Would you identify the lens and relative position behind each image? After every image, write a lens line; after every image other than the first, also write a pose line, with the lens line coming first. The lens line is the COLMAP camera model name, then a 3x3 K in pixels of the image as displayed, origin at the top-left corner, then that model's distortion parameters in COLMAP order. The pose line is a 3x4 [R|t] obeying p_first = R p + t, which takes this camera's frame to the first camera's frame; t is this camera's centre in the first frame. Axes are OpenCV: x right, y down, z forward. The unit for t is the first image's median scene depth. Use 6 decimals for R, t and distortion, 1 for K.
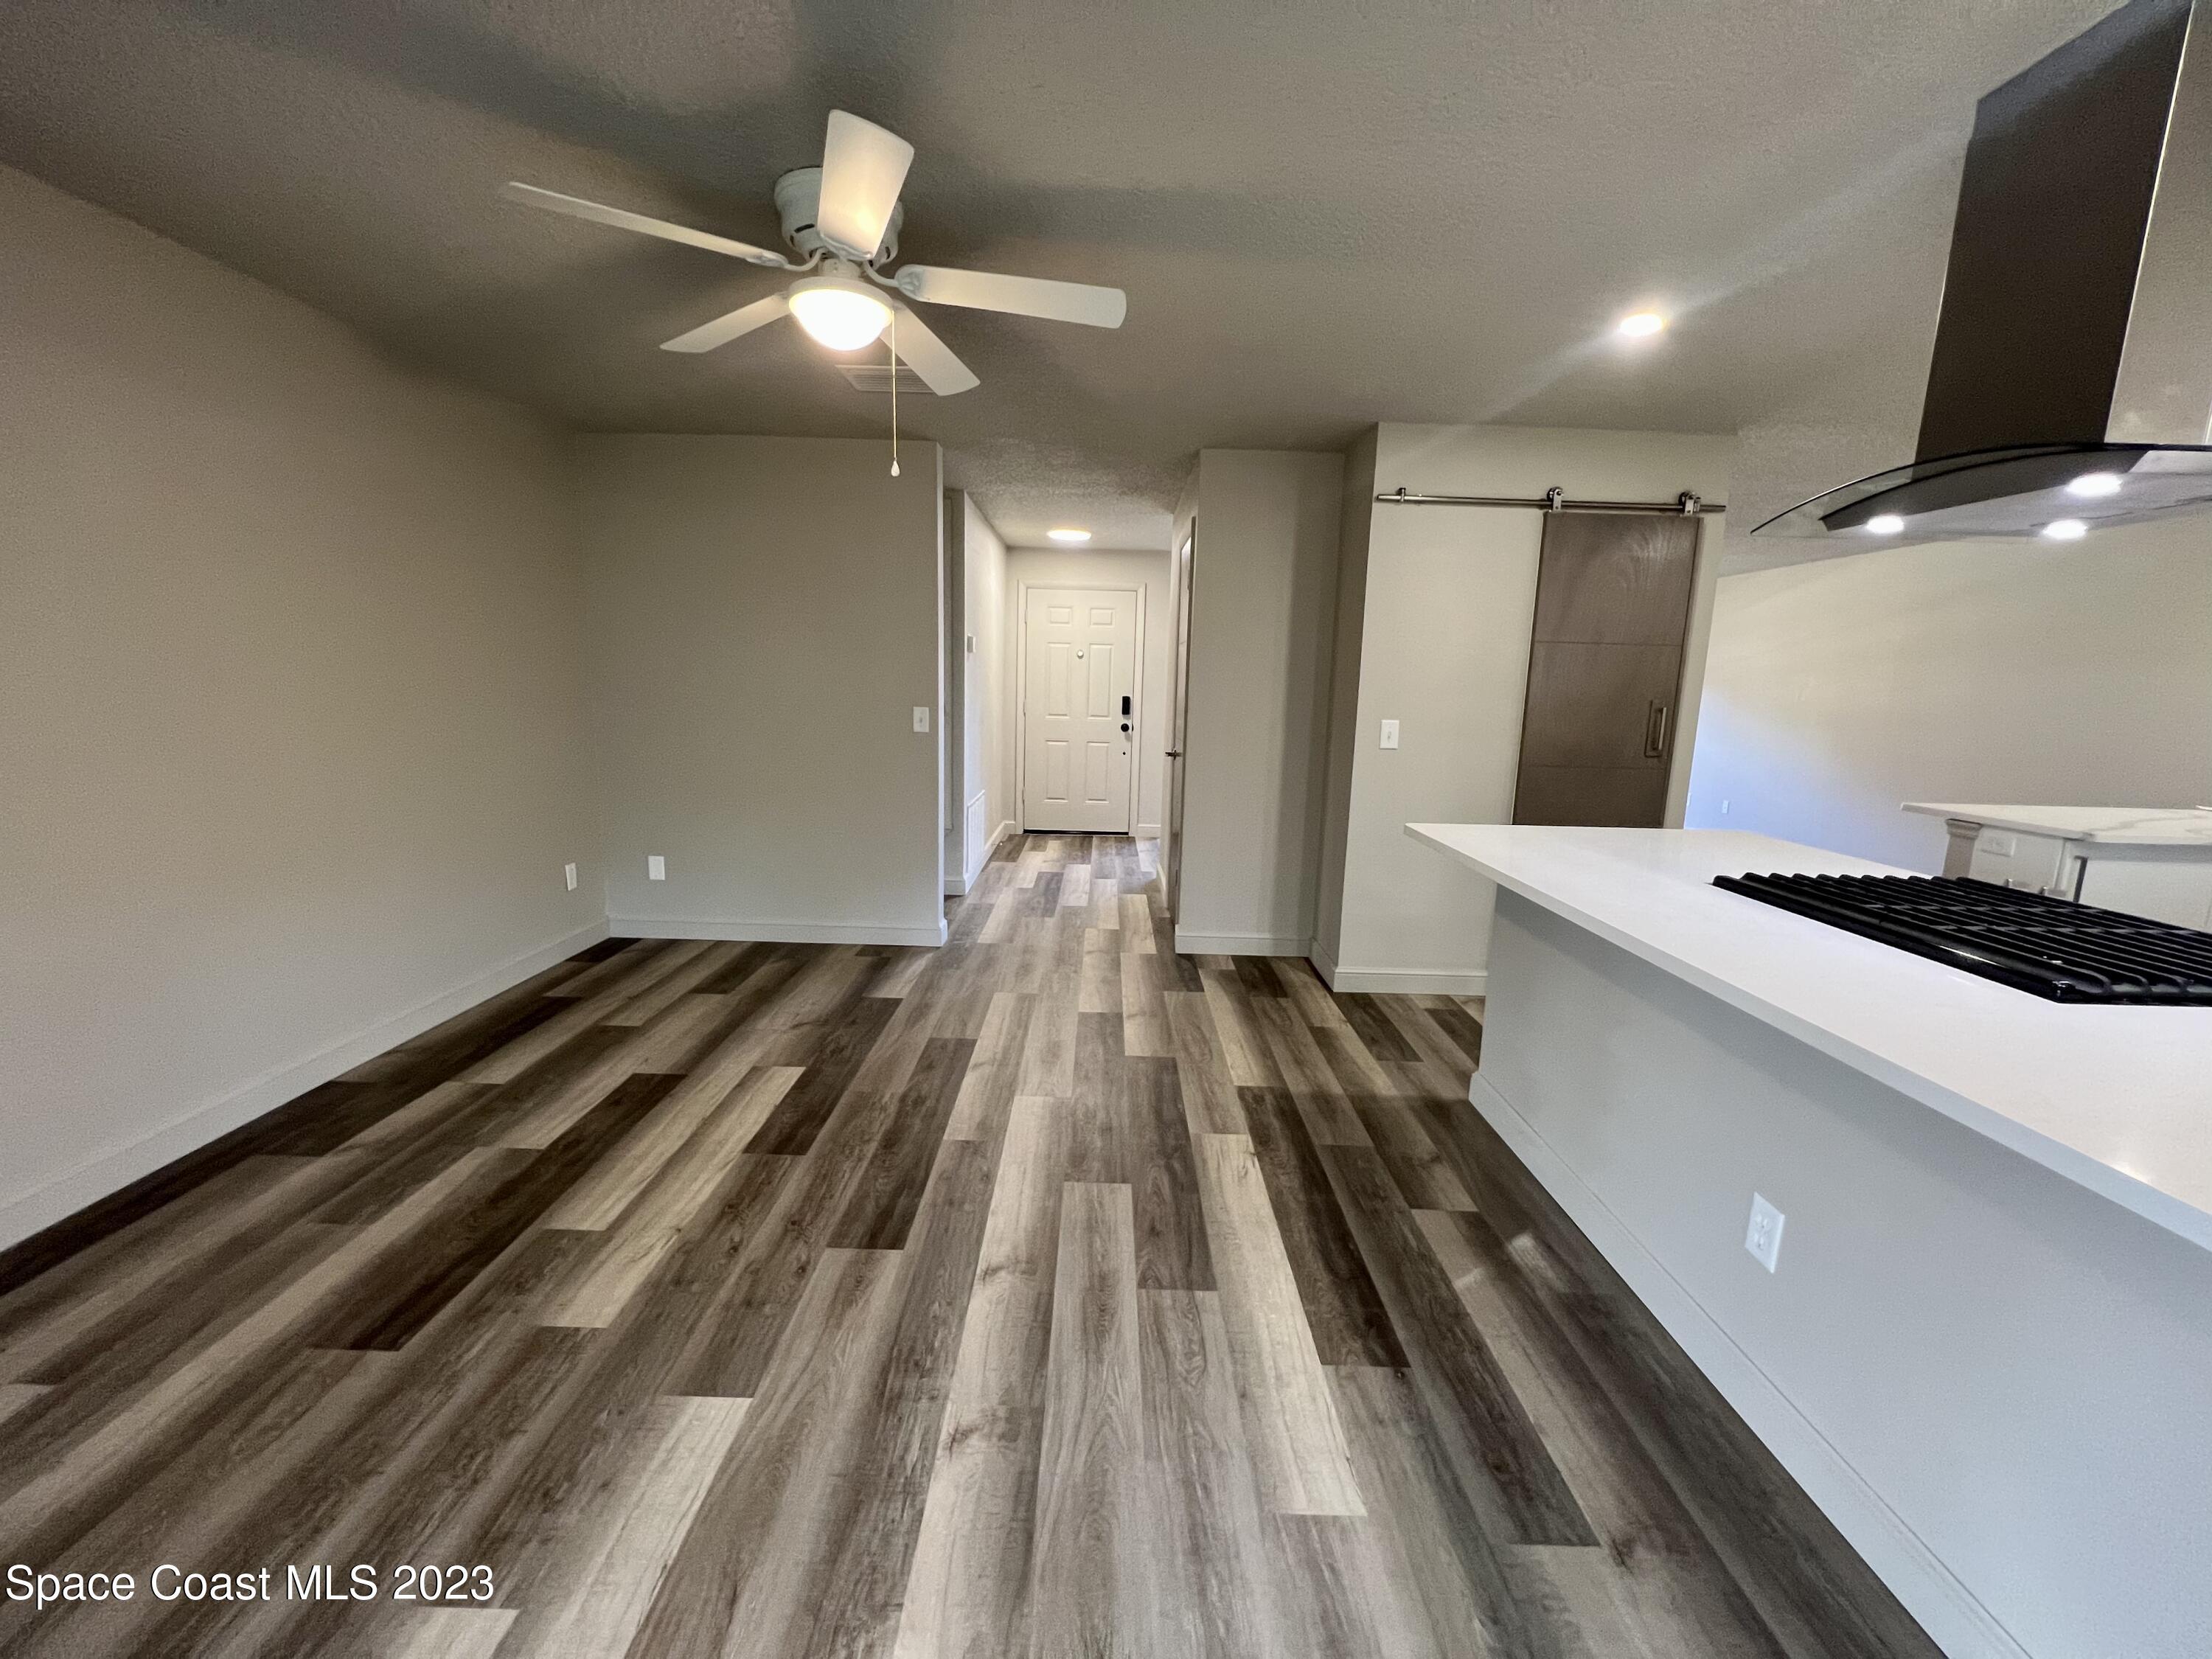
lens RADIAL K [[891.0, 0, 1102.0], [0, 891.0, 838.3], [0, 0, 1]] dist [-0.001719, 0.000311]
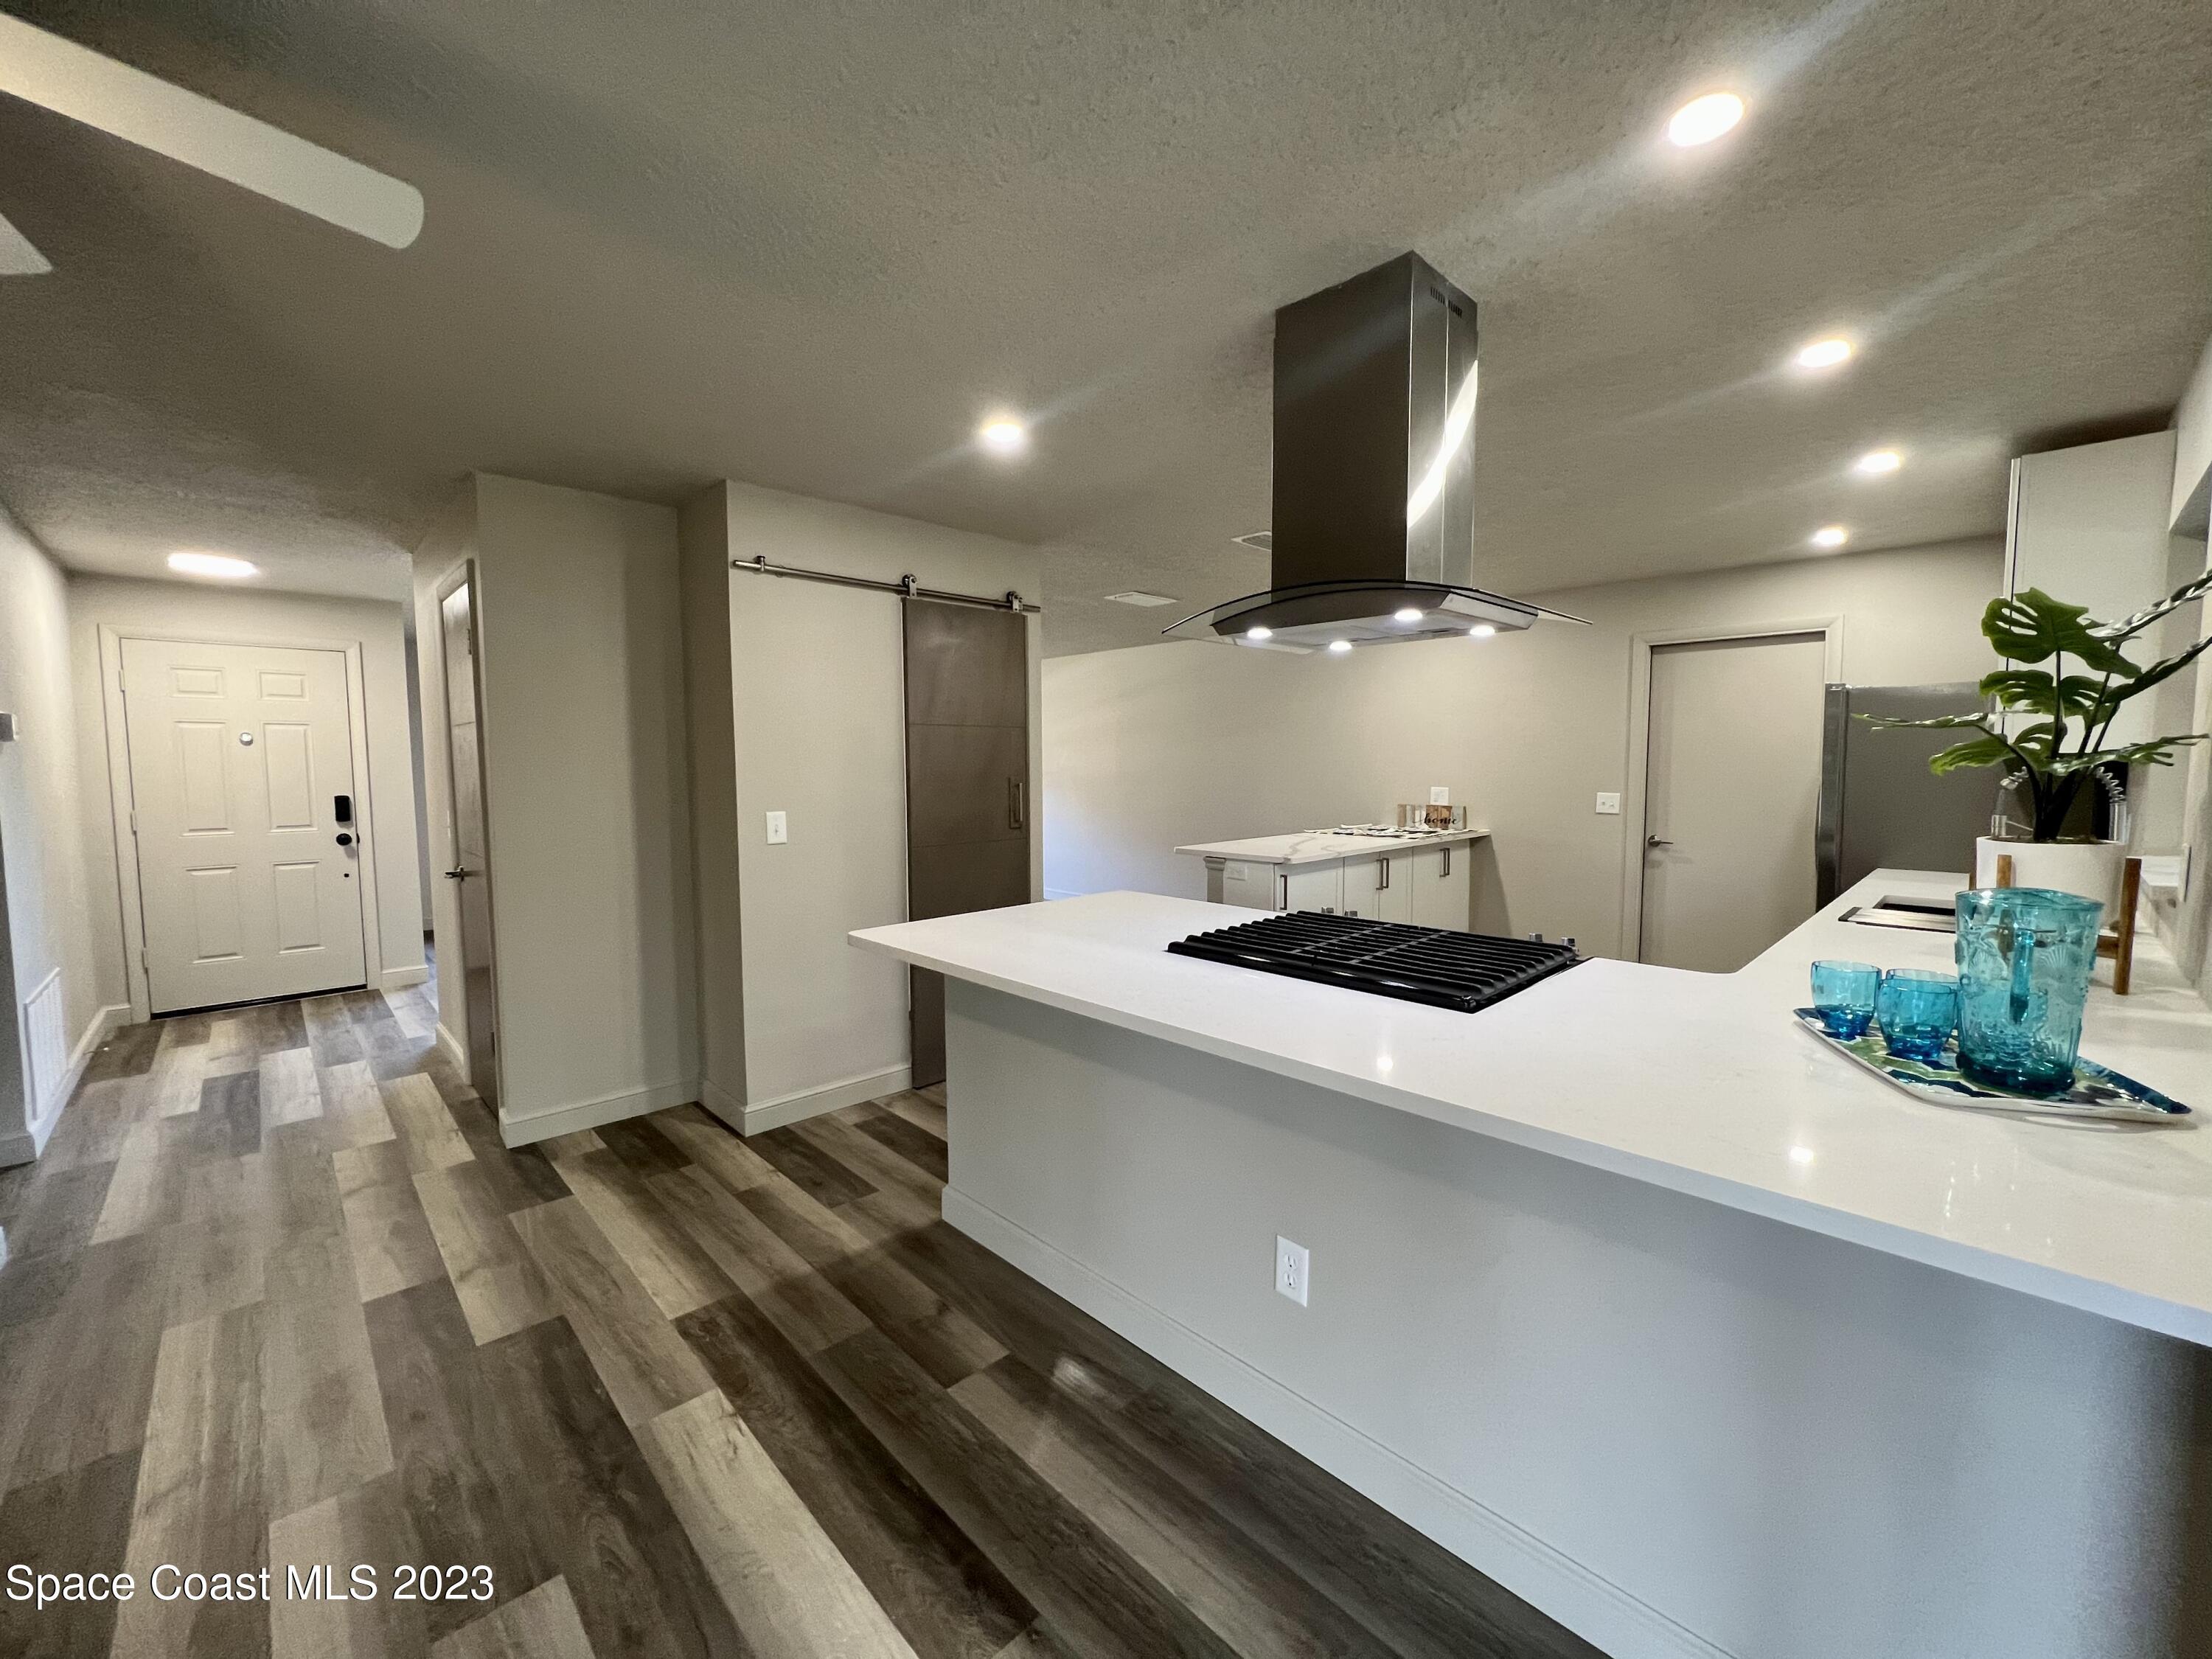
lens RADIAL K [[891.0, 0, 1100.9], [0, 891.0, 829.0], [0, 0, 1]] dist [-0.001719, 0.000311]
pose [[0.718604, -0.084070, 0.690319, -0.060780], [0.147030, 0.988593, -0.032660, -0.042457], [-0.679699, 0.124967, 0.722768, 0.155042]]
